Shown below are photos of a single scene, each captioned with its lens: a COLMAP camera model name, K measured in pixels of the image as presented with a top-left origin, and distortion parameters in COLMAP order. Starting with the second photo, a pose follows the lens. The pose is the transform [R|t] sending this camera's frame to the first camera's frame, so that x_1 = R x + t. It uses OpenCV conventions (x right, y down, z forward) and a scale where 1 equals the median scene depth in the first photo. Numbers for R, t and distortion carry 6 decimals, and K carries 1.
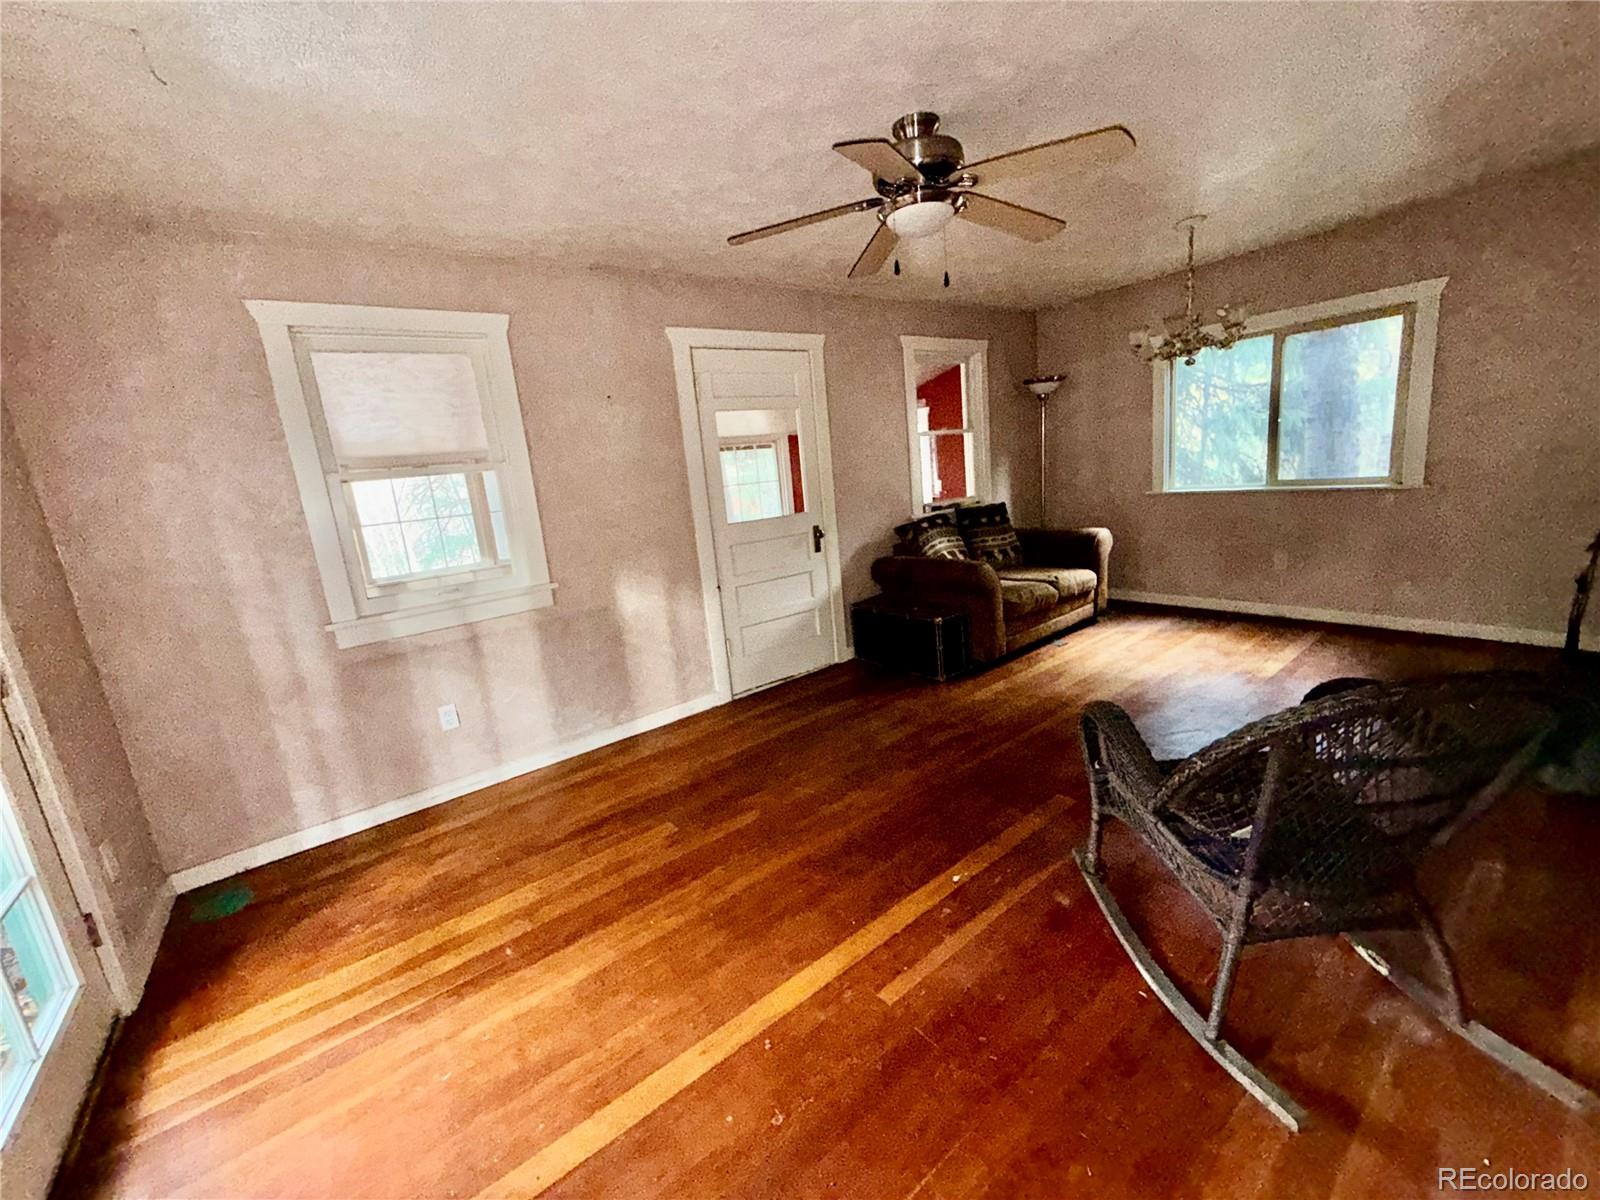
lens RADIAL K [[638.0, 0, 799.4], [0, 638.0, 596.3], [0, 0, 1]] dist [0.001213, 0.000255]
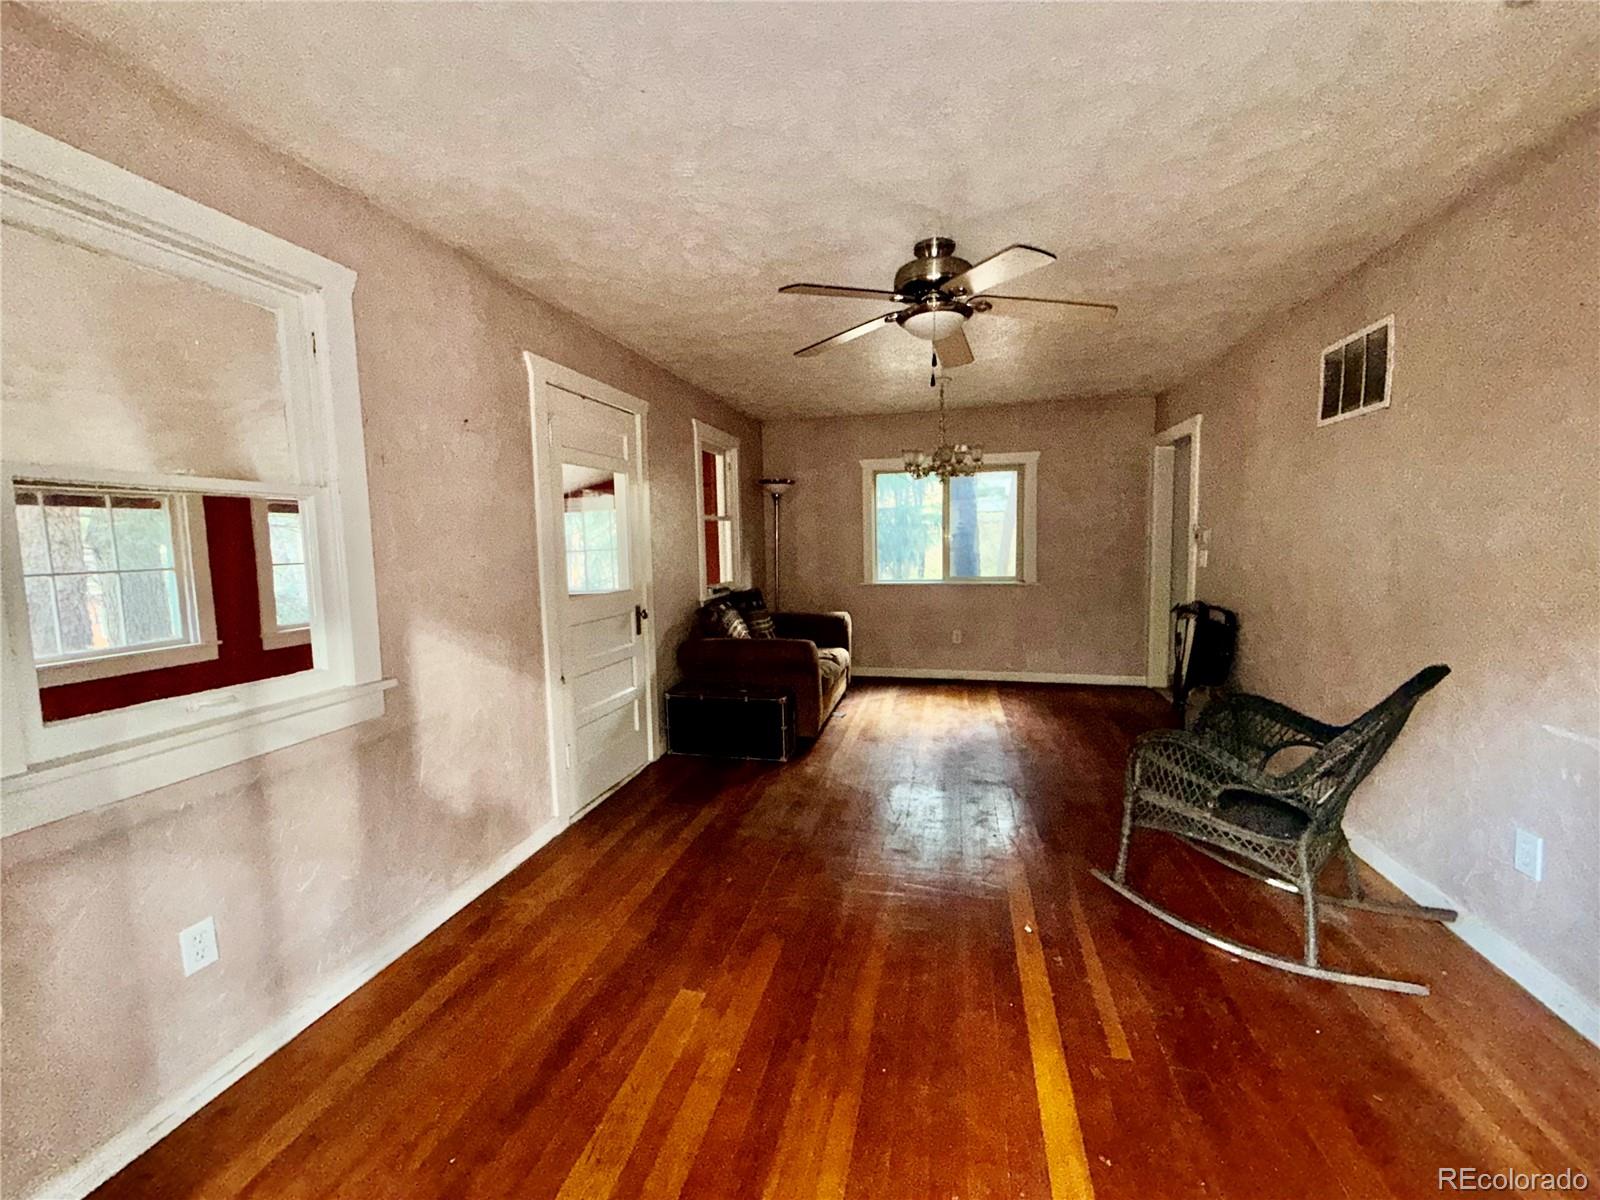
lens RADIAL K [[638.0, 0, 799.4], [0, 638.0, 596.3], [0, 0, 1]] dist [0.001213, 0.000255]
pose [[0.781396, 0.022137, 0.623643, -0.392043], [0.072806, 0.989312, -0.126340, 0.006342], [-0.619774, 0.144127, 0.771432, 0.196776]]
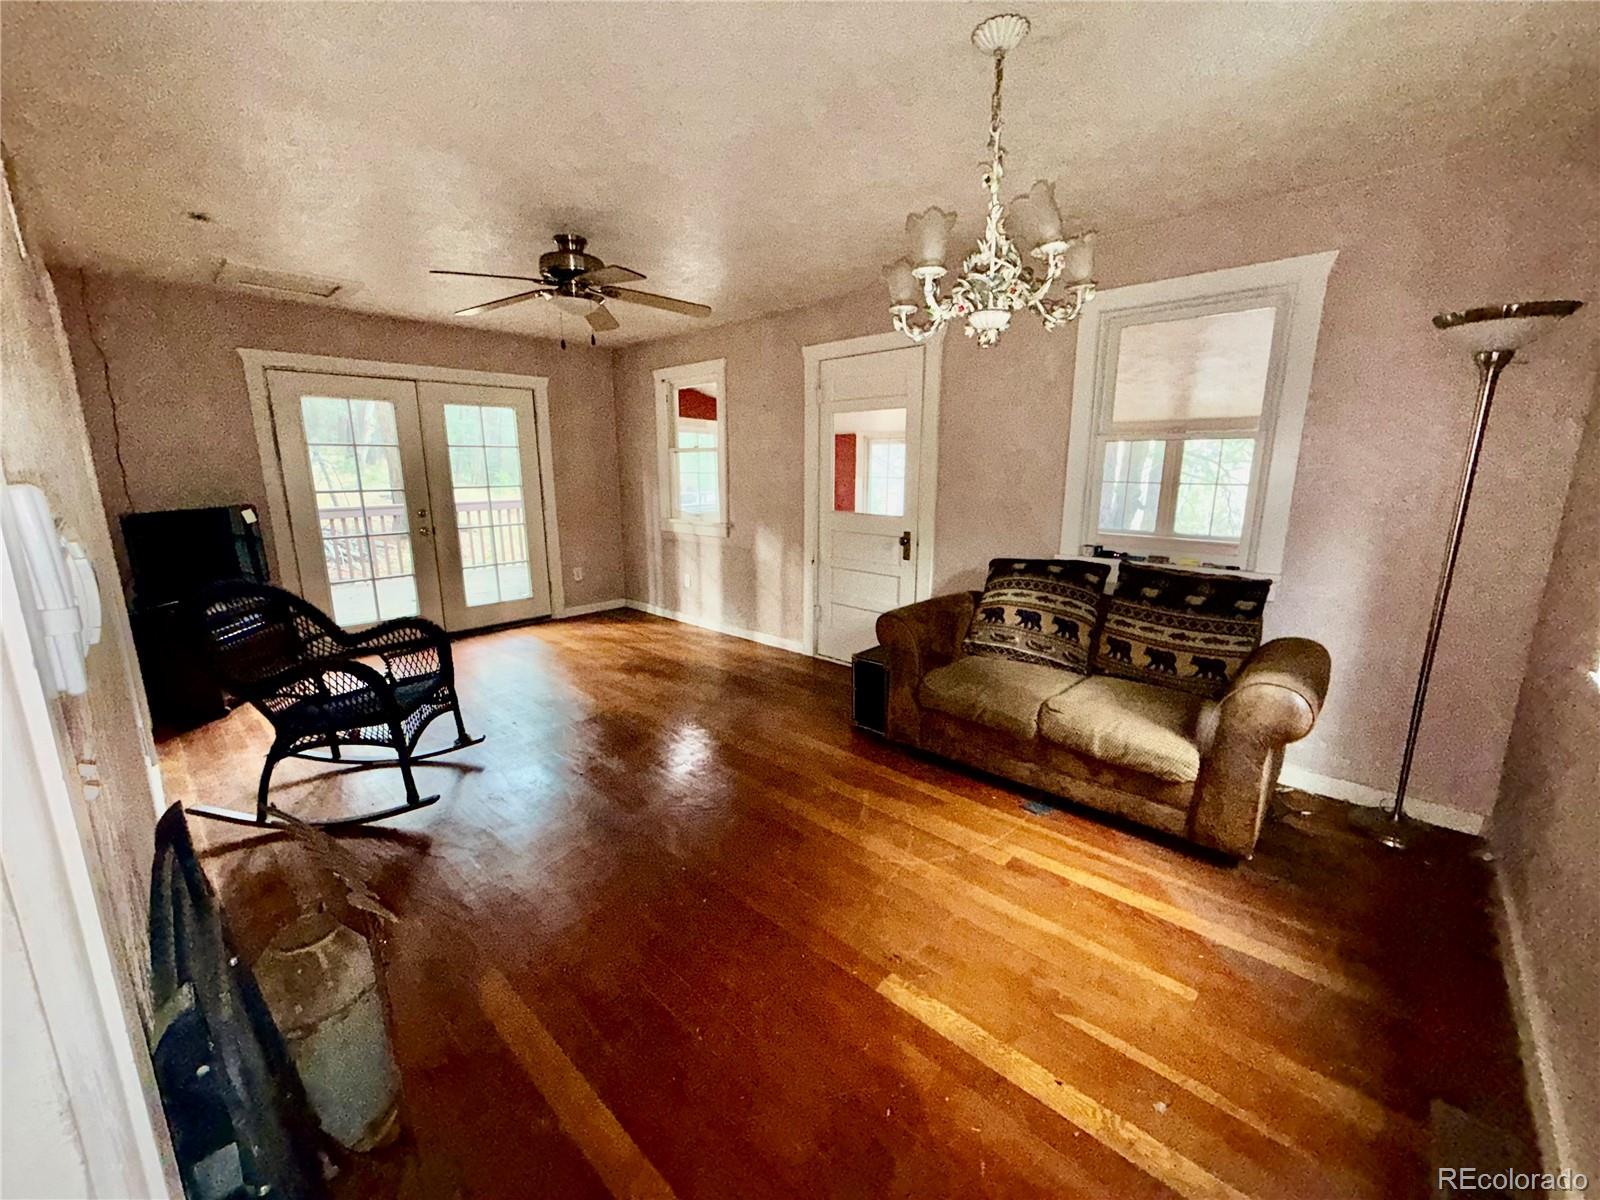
lens RADIAL K [[638.0, 0, 799.4], [0, 638.0, 596.3], [0, 0, 1]] dist [0.001213, 0.000255]
pose [[0.161694, 0.296654, -0.941197, 1.029753], [-0.211731, 0.941965, 0.260521, -0.261221], [0.963859, 0.157156, 0.215121, 0.730592]]
